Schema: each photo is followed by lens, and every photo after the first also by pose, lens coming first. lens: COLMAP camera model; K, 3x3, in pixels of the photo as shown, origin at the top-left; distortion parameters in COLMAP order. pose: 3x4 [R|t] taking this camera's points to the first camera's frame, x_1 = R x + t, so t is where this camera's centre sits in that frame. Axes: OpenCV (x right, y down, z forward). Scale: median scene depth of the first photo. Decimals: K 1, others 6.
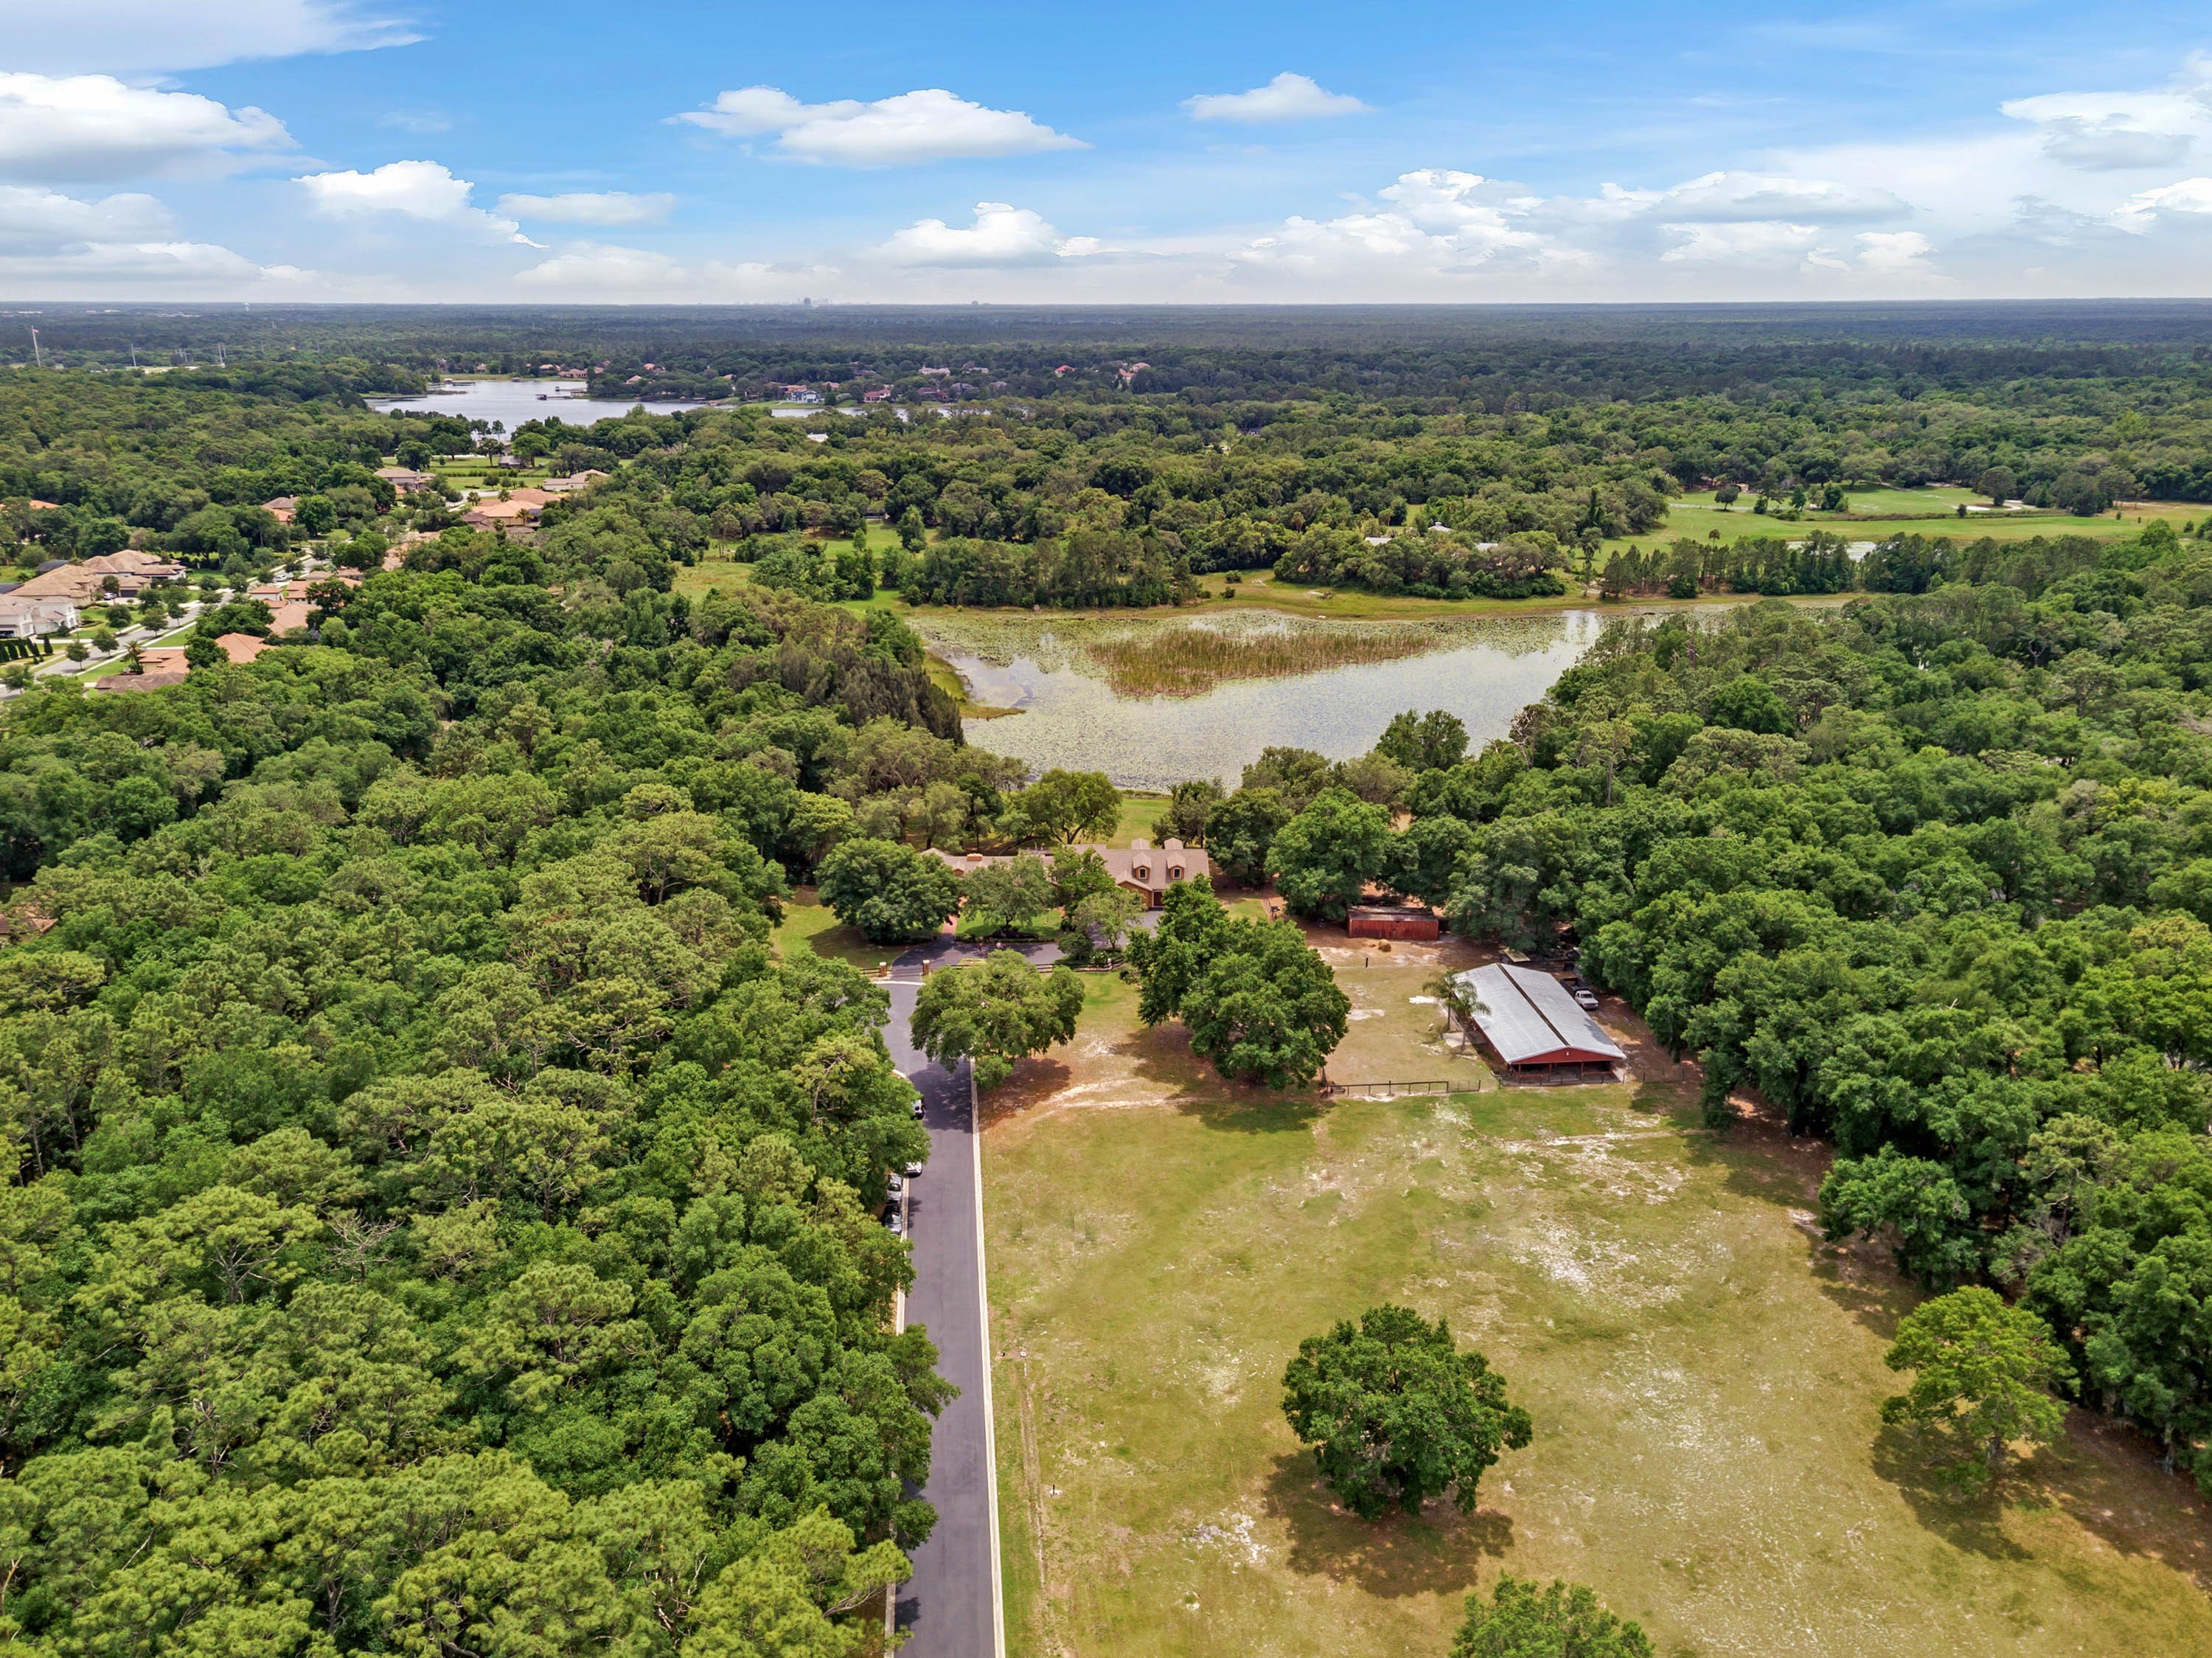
lens RADIAL K [[1715.0, 0, 1107.7], [0, 1715.0, 832.3], [0, 0, 1]] dist [-0.033034, 0.065011]
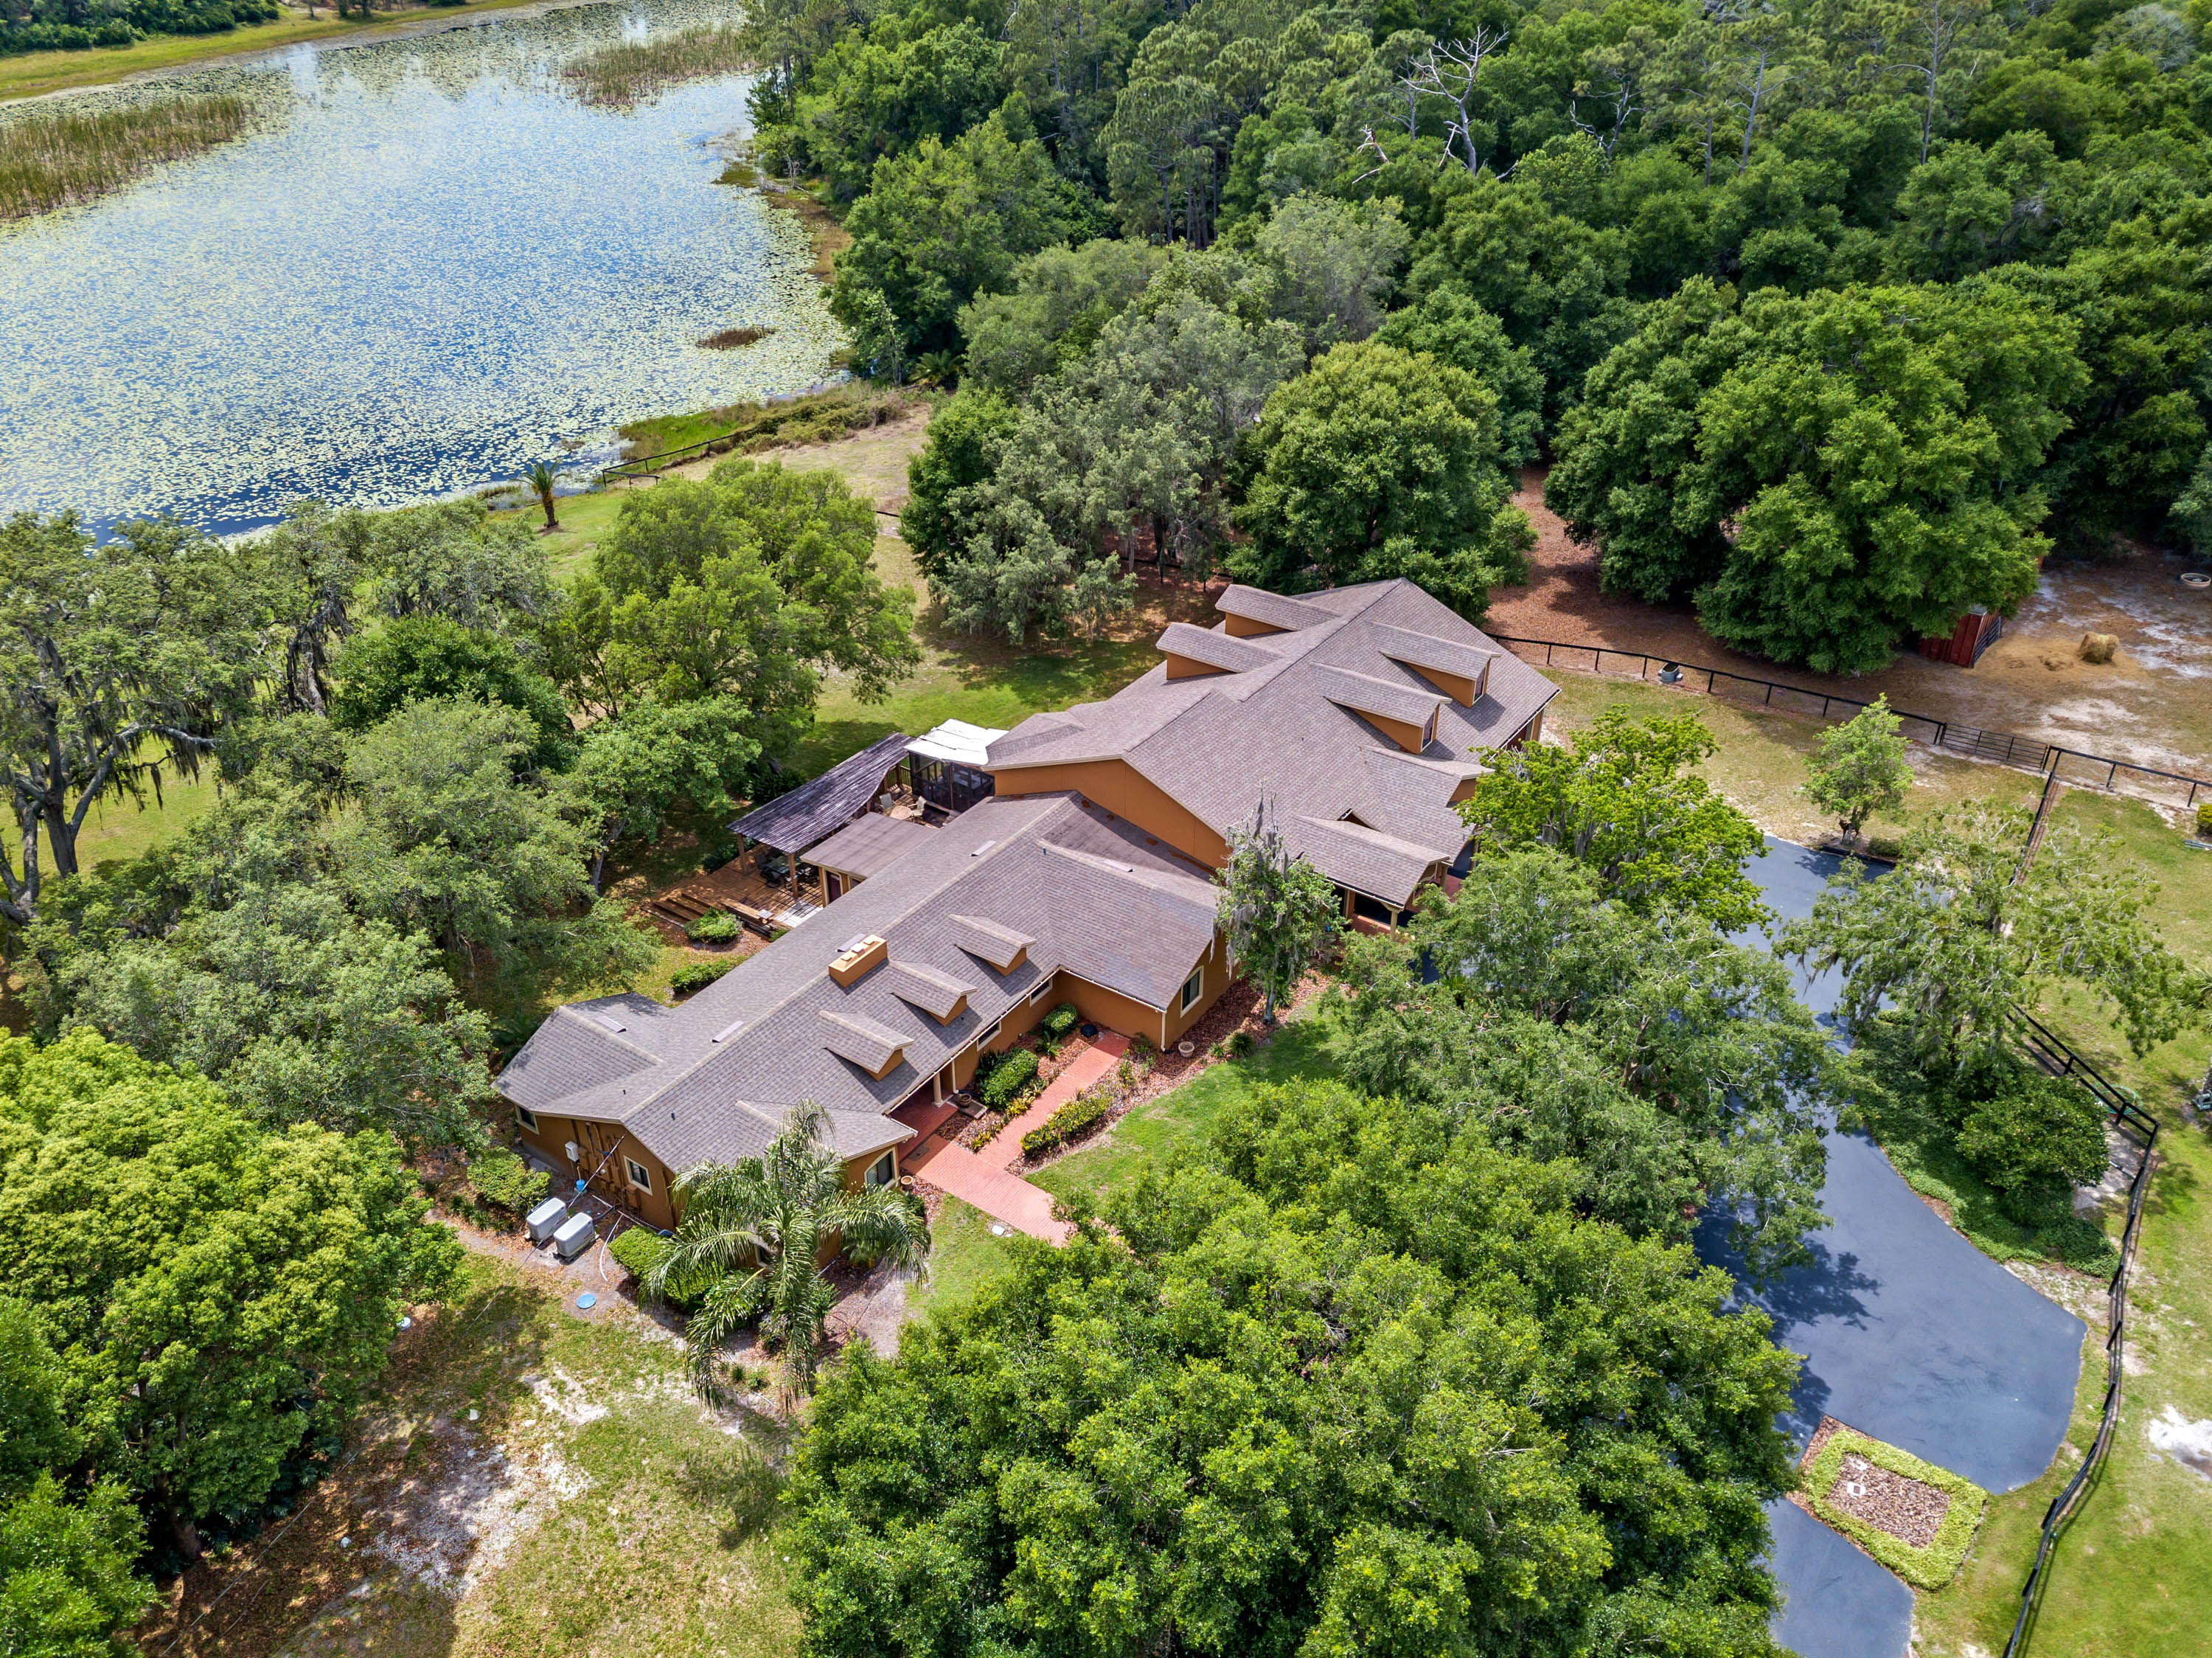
lens RADIAL K [[1708.4, 0, 1088.2], [0, 1708.4, 824.6], [0, 0, 1]] dist [0.008568, 0.001774]
pose [[0.586154, -0.431233, 0.685902, -0.099536], [0.239629, 0.900982, 0.361676, -0.036011], [-0.773952, -0.047636, 0.631450, 0.405686]]
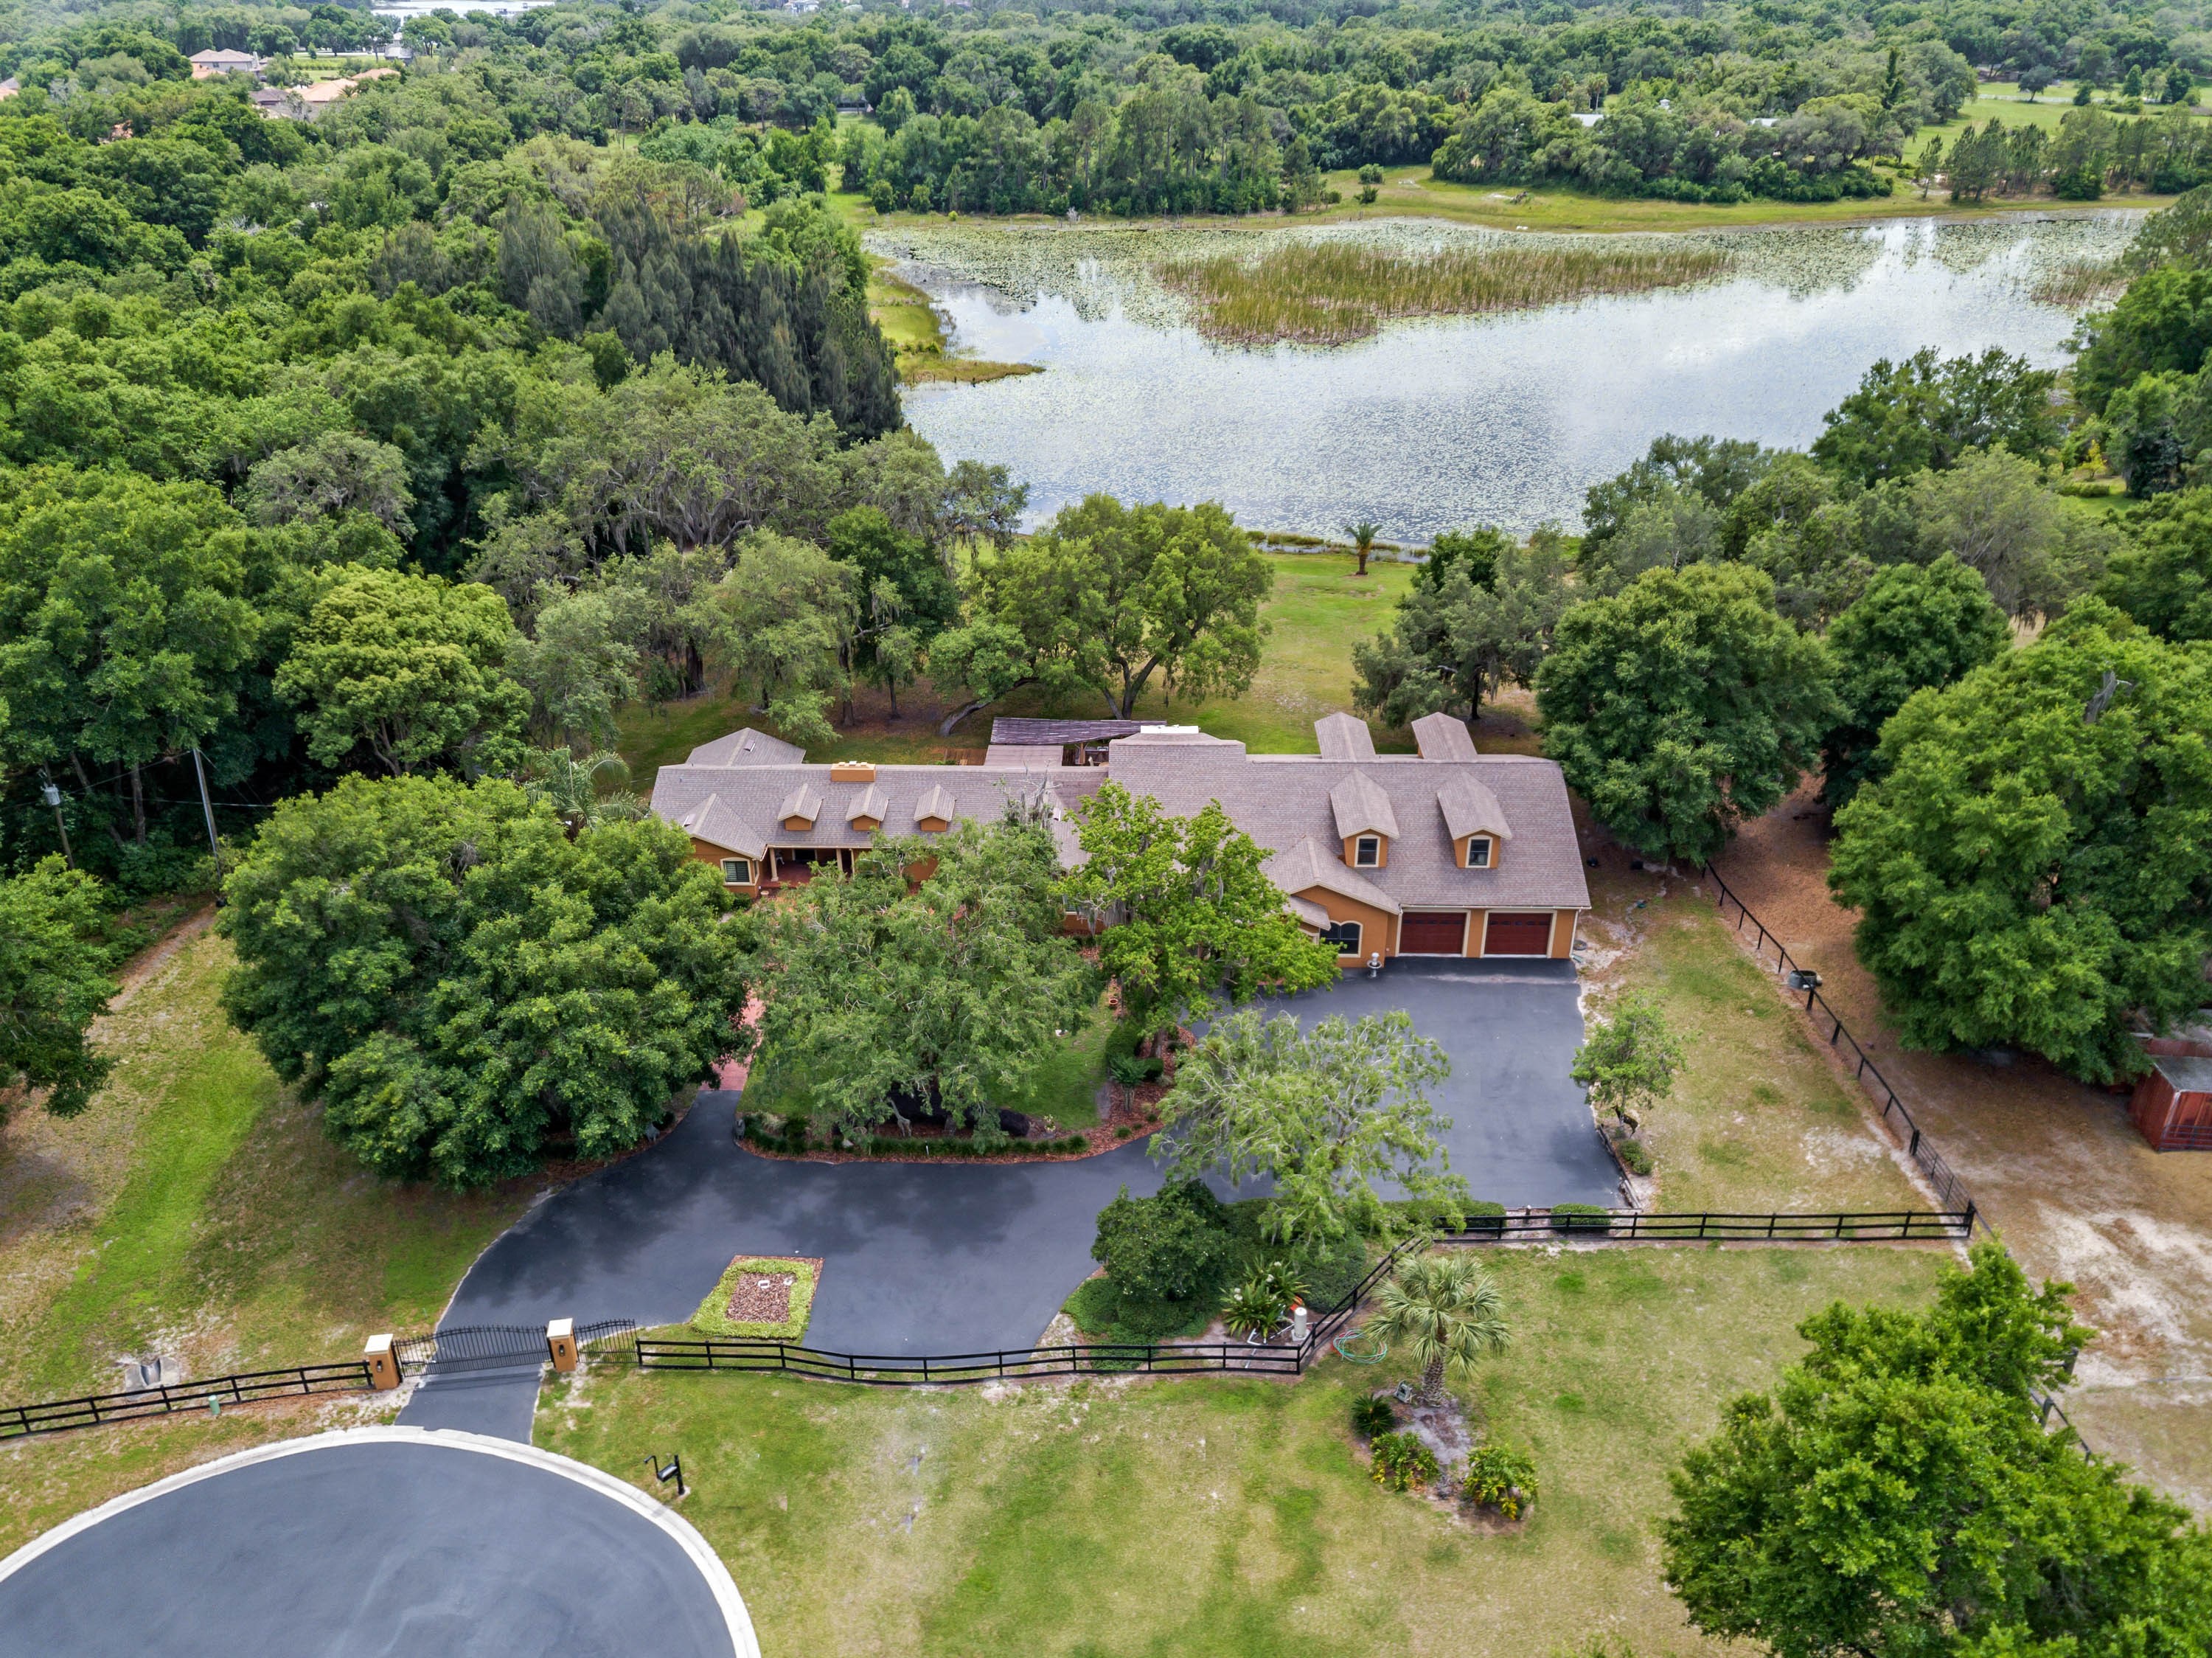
lens RADIAL K [[1715.0, 0, 1107.7], [0, 1715.0, 832.3], [0, 0, 1]] dist [-0.033034, 0.065011]
pose [[0.999599, 0.009275, -0.026758, -0.008885], [-0.004399, 0.984233, 0.176820, -0.015998], [0.027976, -0.176631, 0.983879, 0.323929]]
